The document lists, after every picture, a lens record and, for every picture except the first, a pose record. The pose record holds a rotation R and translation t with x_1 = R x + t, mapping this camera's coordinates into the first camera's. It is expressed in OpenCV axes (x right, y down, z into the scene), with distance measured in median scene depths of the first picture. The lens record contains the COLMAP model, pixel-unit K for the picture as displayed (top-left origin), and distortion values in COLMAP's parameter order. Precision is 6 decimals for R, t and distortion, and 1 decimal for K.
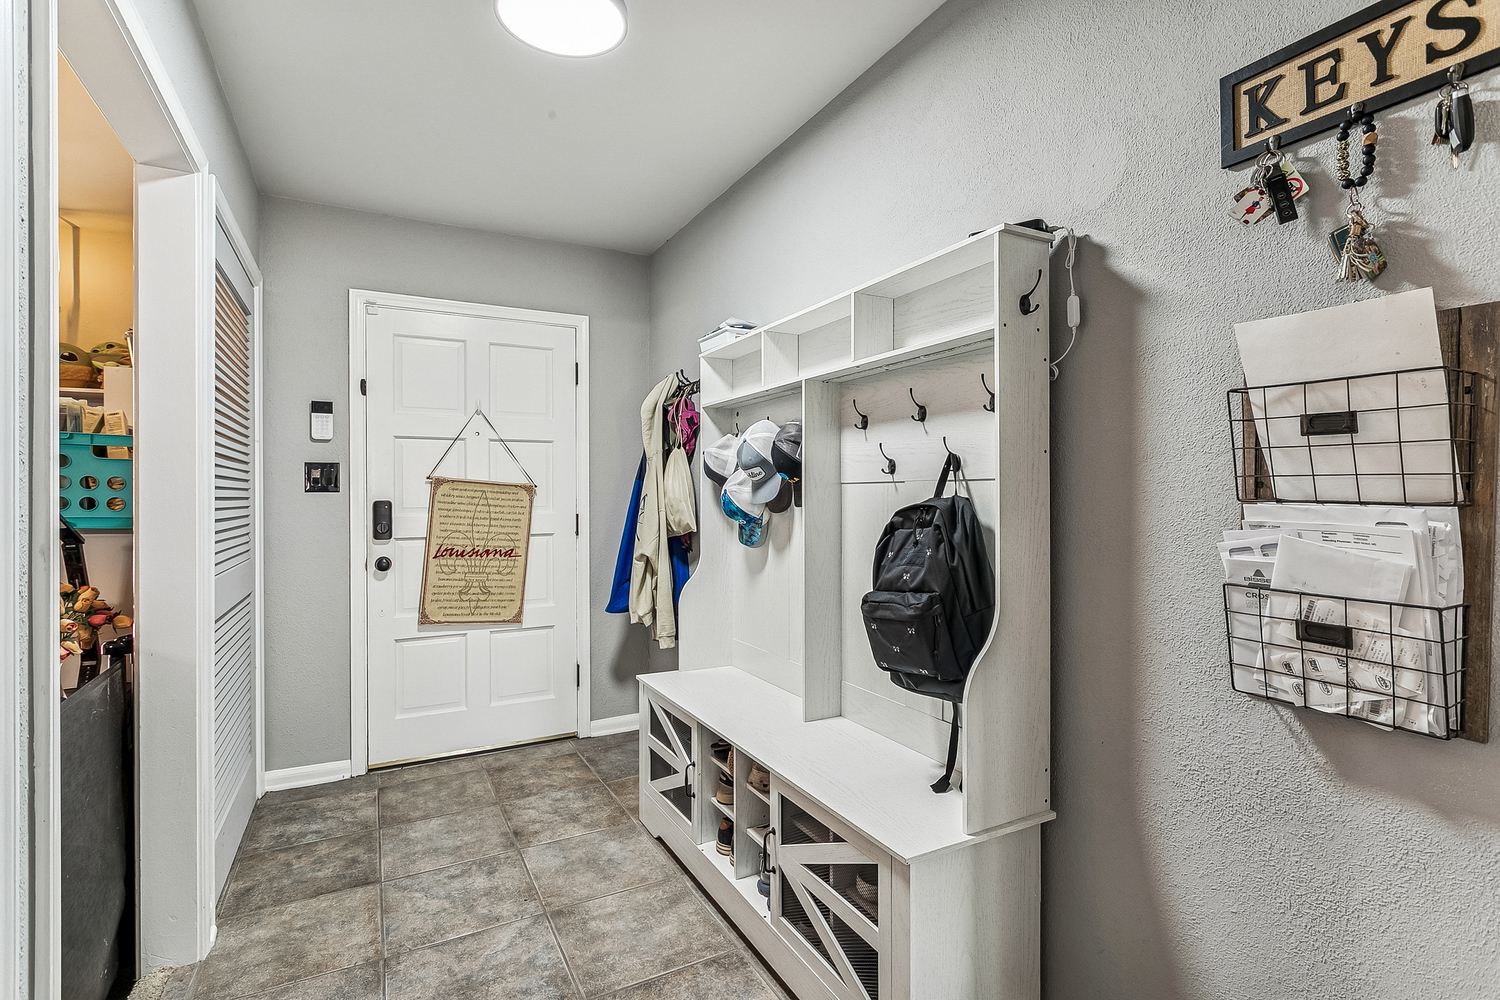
lens RADIAL K [[702.4, 0, 745.6], [0, 702.4, 498.1], [0, 0, 1]] dist [0.003673, 0.001300]
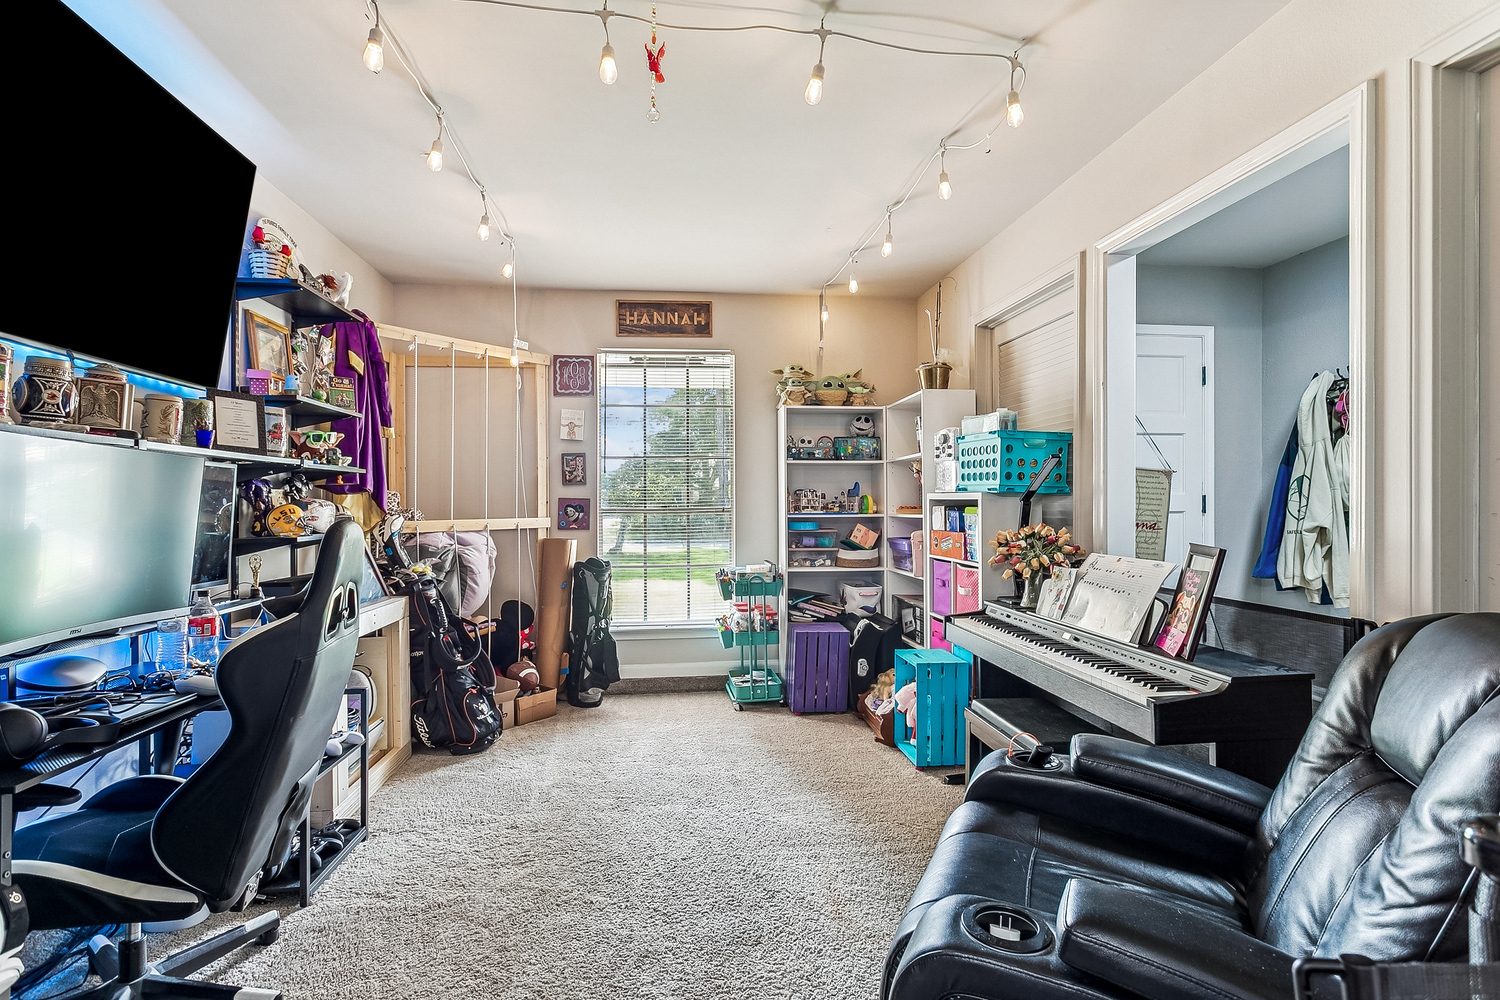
lens RADIAL K [[702.4, 0, 752.4], [0, 702.4, 500.5], [0, 0, 1]] dist [0.003673, 0.001300]
pose [[0.936597, 0.002281, -0.350402, -0.558081], [-0.001790, 0.999997, 0.001725, 0.032367], [0.350405, -0.000988, 0.936598, -0.385621]]
